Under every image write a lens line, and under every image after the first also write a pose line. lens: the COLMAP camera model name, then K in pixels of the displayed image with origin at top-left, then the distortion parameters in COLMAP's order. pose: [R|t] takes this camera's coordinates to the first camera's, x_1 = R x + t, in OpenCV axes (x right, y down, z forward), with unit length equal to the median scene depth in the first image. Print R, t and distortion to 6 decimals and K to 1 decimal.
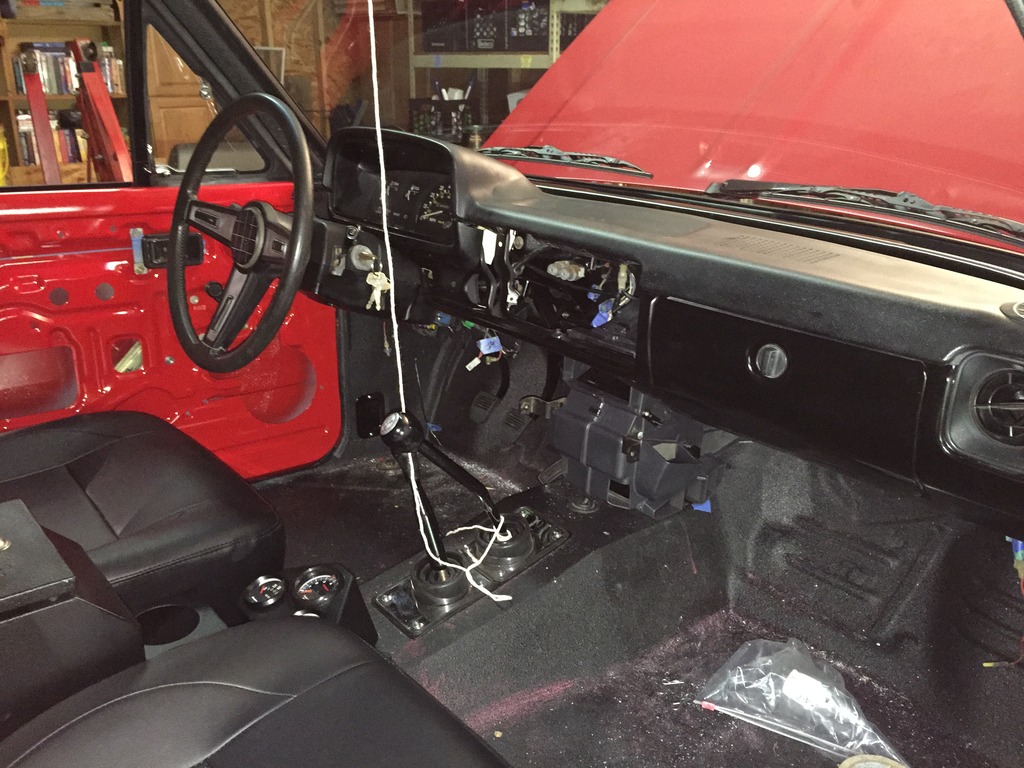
lens RADIAL K [[872.5, 0, 512.0], [0, 872.5, 384.0], [0, 0, 1]] dist [0.083942, -0.130652]
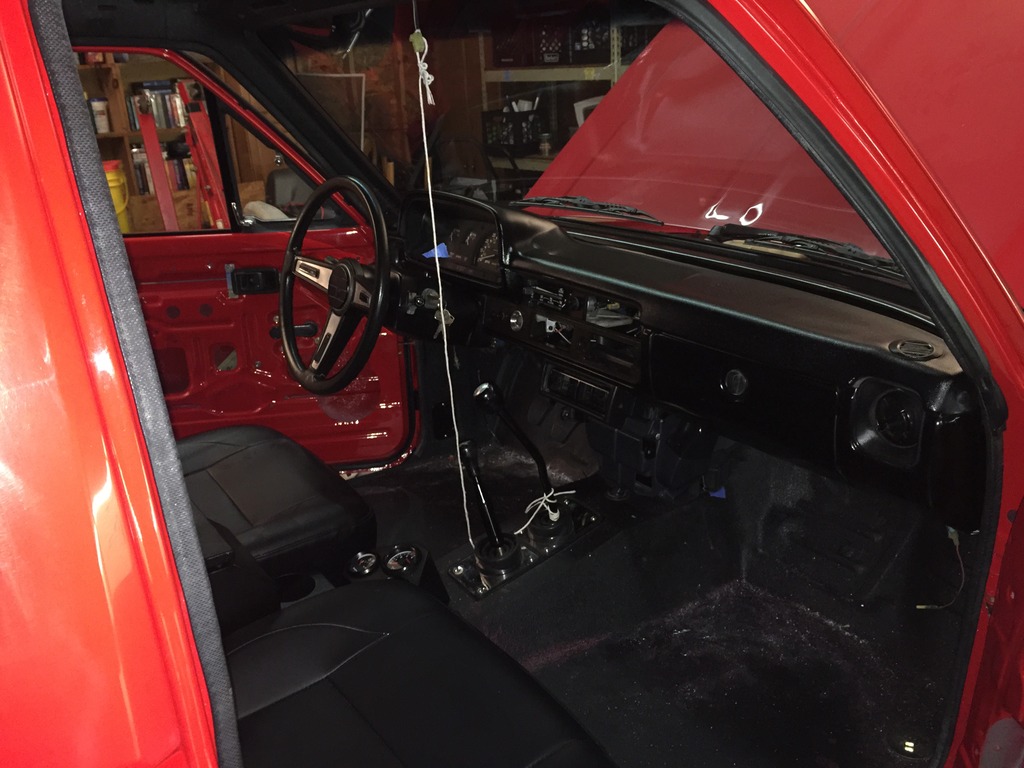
lens RADIAL K [[870.6, 0, 512.0], [0, 870.6, 384.0], [0, 0, 1]] dist [0.026371, -0.001114]
pose [[0.994967, -0.025423, -0.096924, 0.055891], [0.026559, 0.999593, 0.010446, -0.028685], [0.096619, -0.012968, 0.995237, -0.203250]]
